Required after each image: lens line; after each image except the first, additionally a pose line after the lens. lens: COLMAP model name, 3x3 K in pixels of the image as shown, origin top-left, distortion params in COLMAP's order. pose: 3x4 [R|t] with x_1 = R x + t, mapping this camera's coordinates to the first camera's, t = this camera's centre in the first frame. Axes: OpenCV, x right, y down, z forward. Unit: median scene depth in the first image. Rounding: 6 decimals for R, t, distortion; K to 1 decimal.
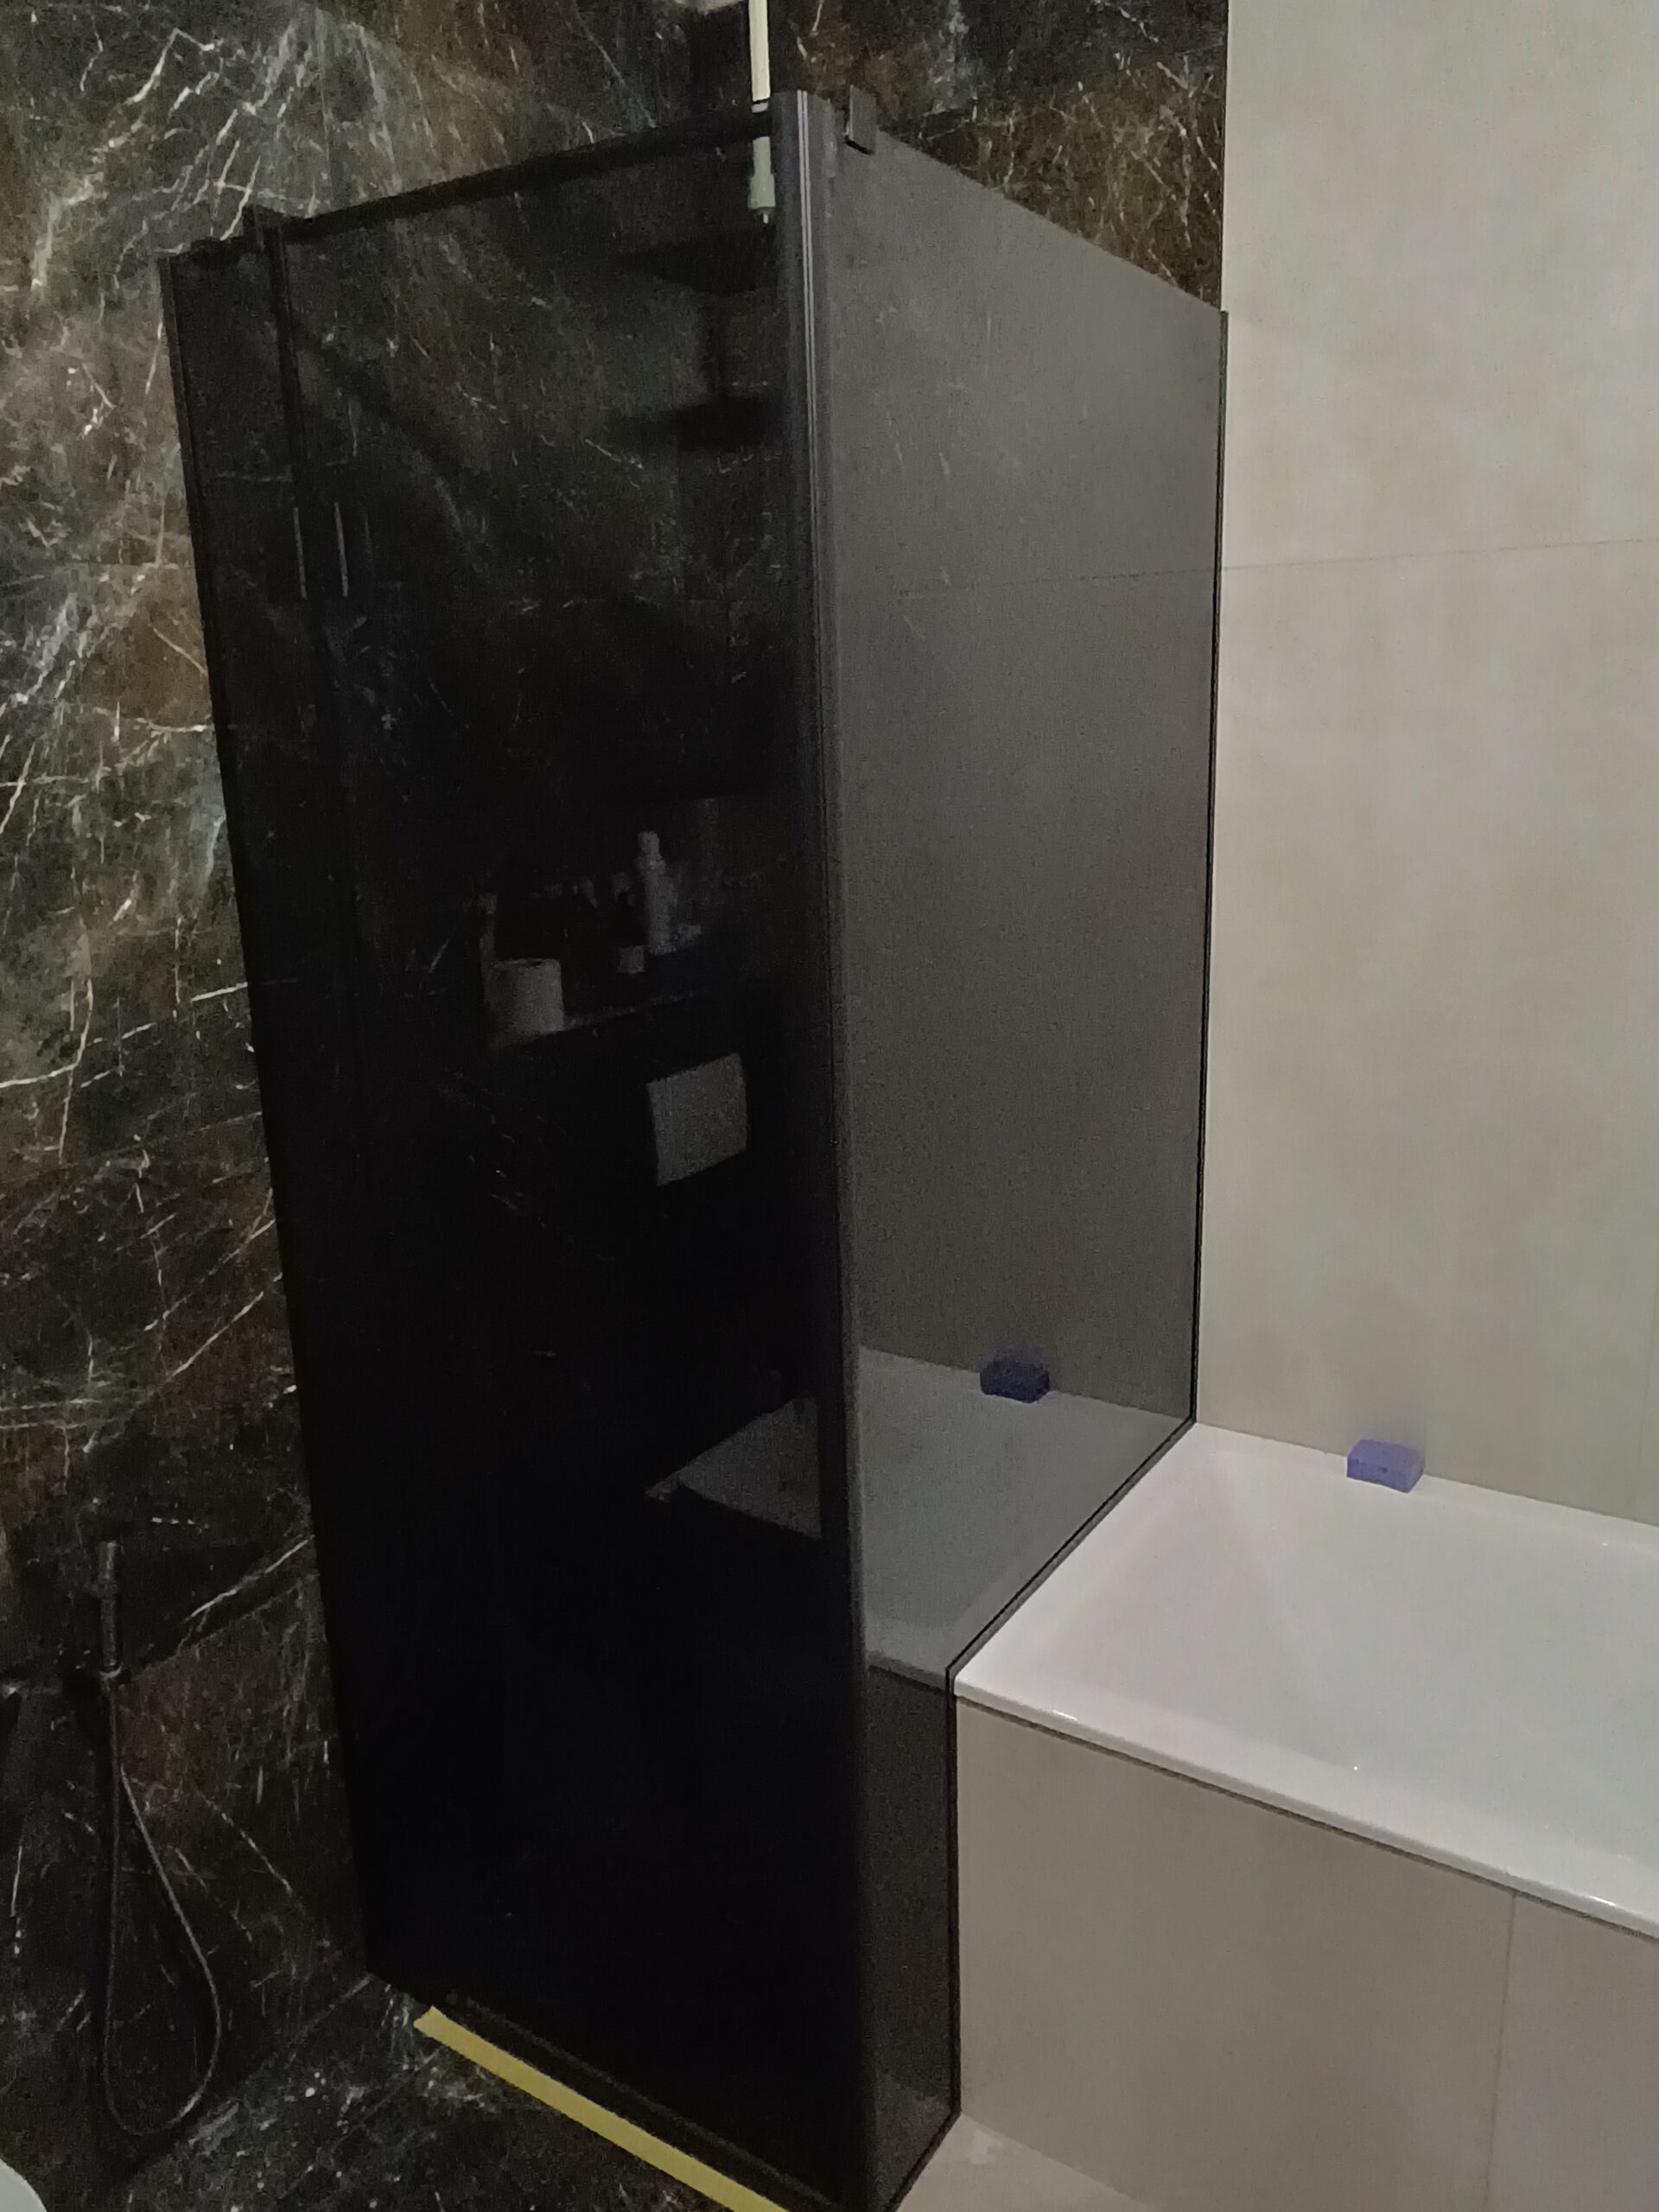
lens RADIAL K [[1621.8, 0, 835.2], [0, 1621.8, 1108.1], [0, 0, 1]] dist [0.000568, -0.011273]
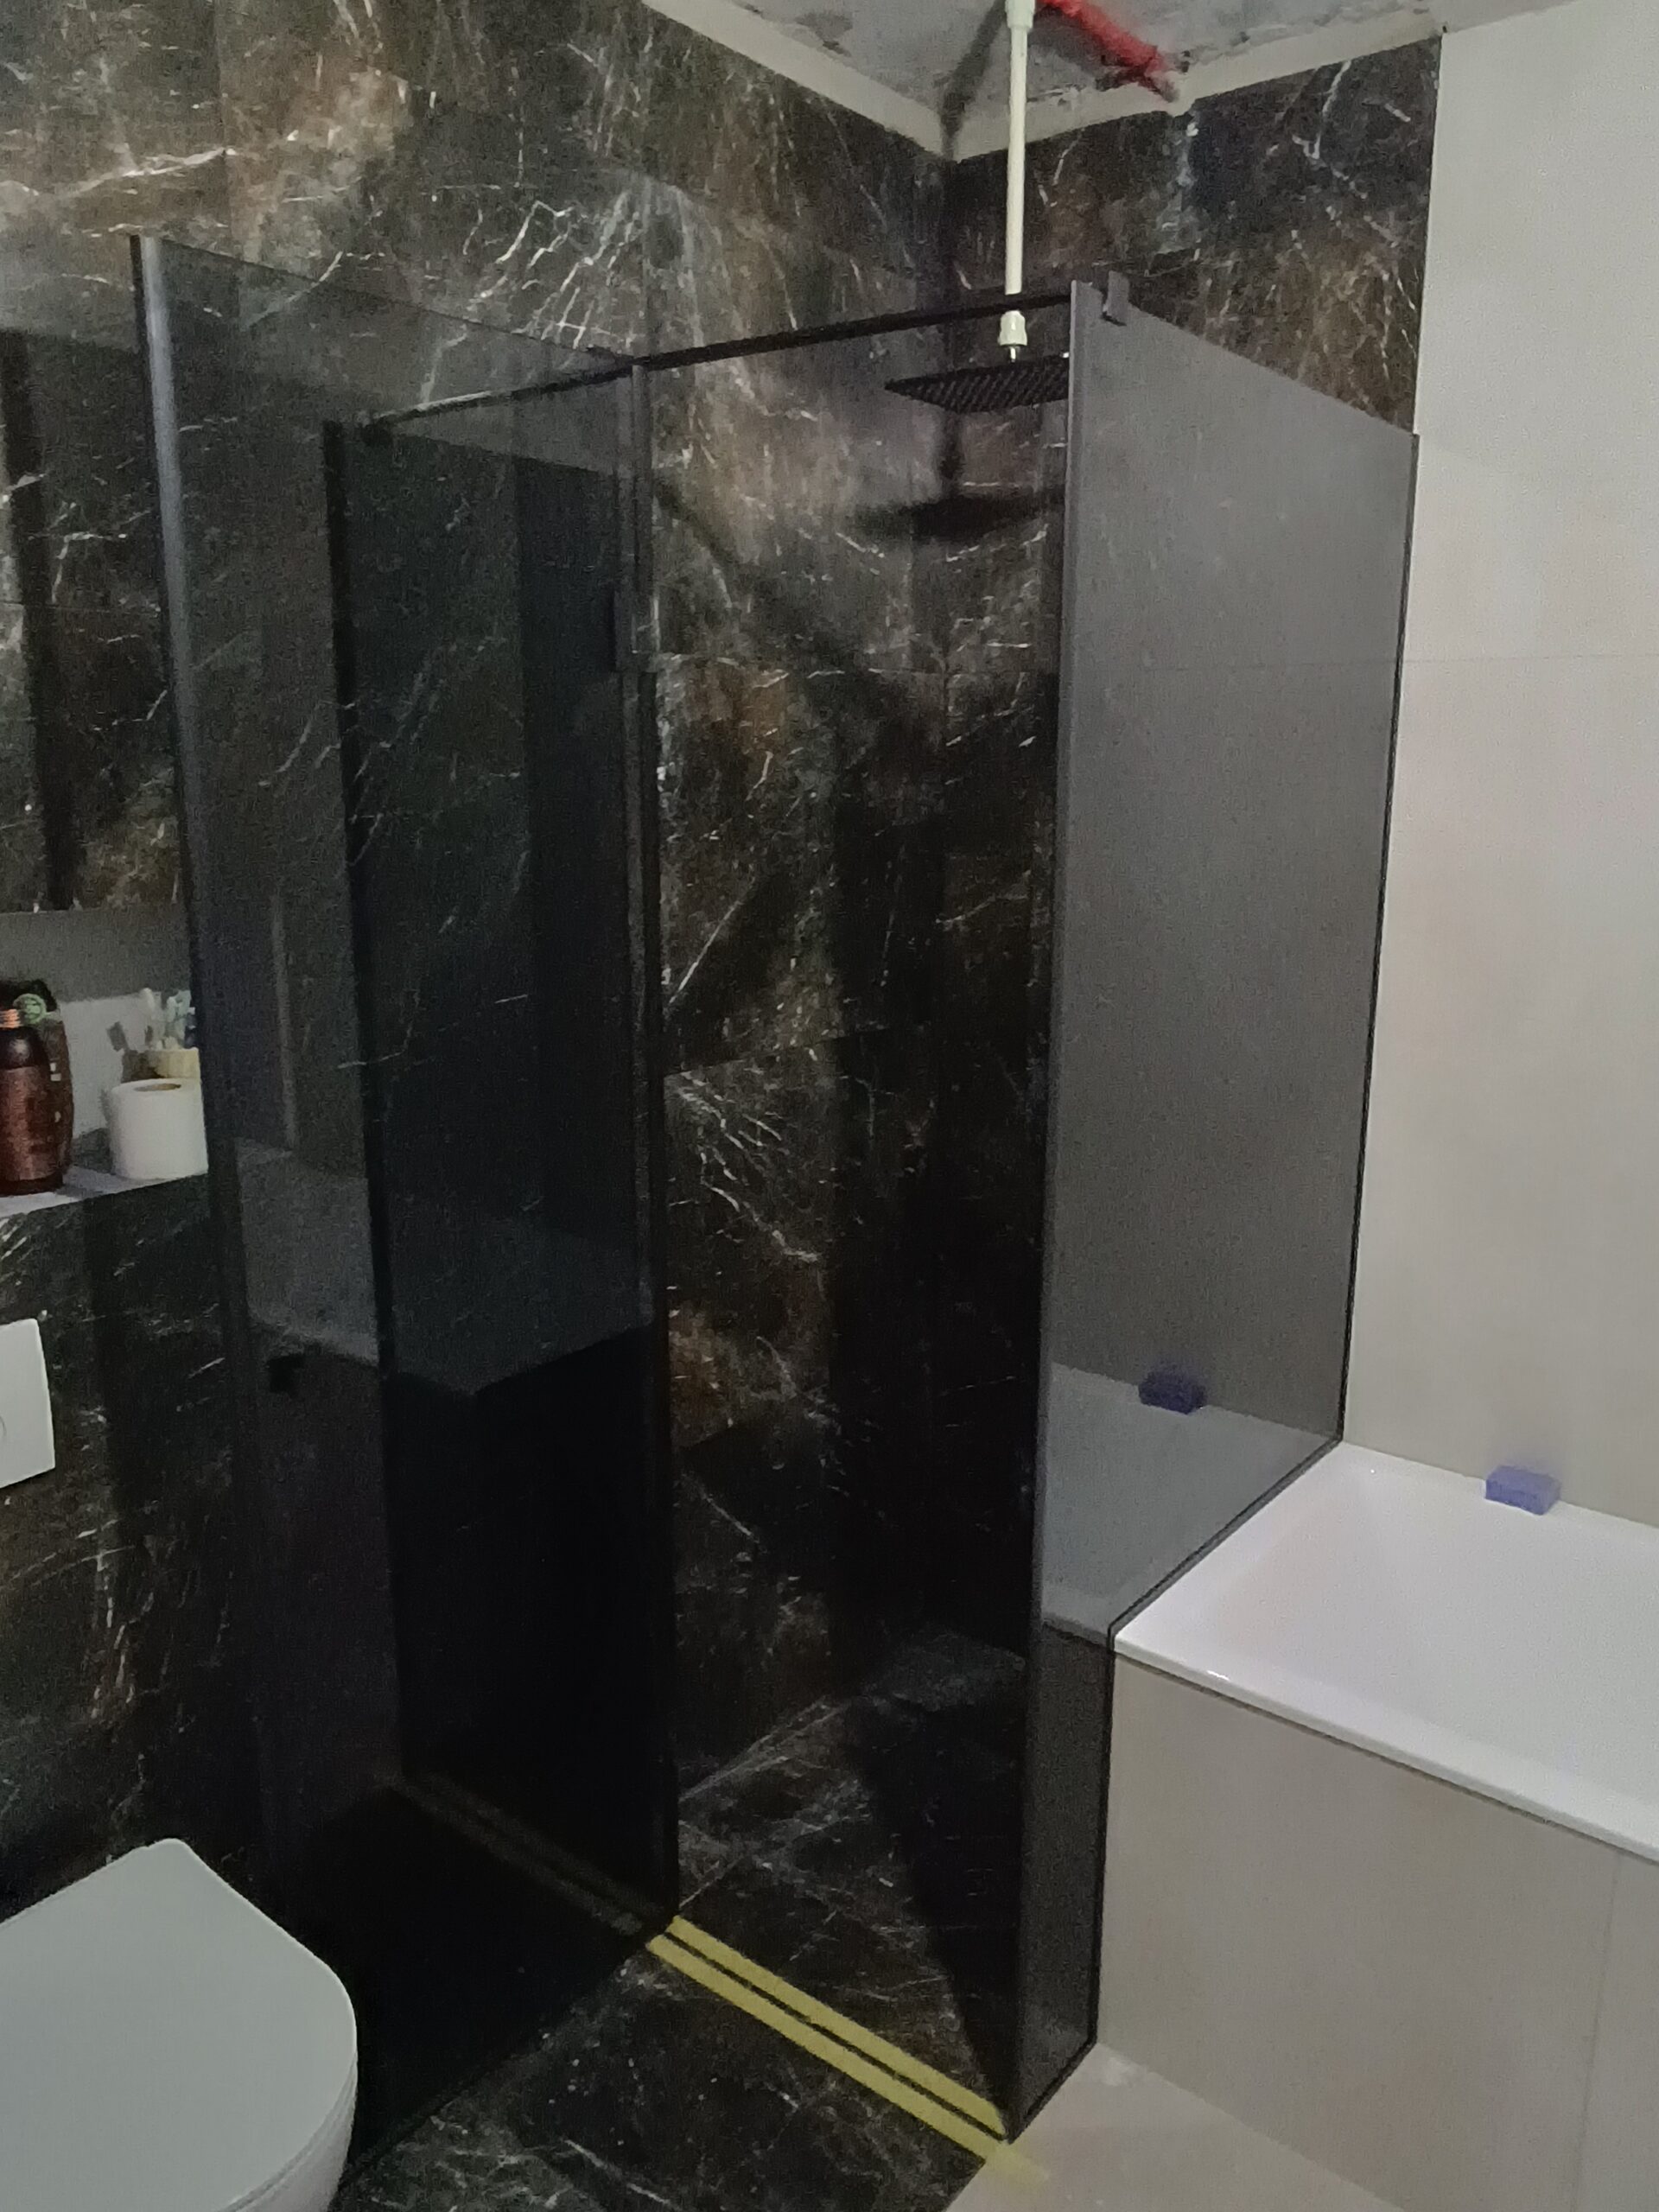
lens RADIAL K [[1621.8, 0, 828.7], [0, 1621.8, 1108.1], [0, 0, 1]] dist [0.000568, -0.011273]
pose [[0.994498, 0.051200, -0.091387, -0.038176], [-0.053791, 0.998211, -0.026118, 0.025975], [0.089886, 0.030890, 0.995473, -0.140788]]
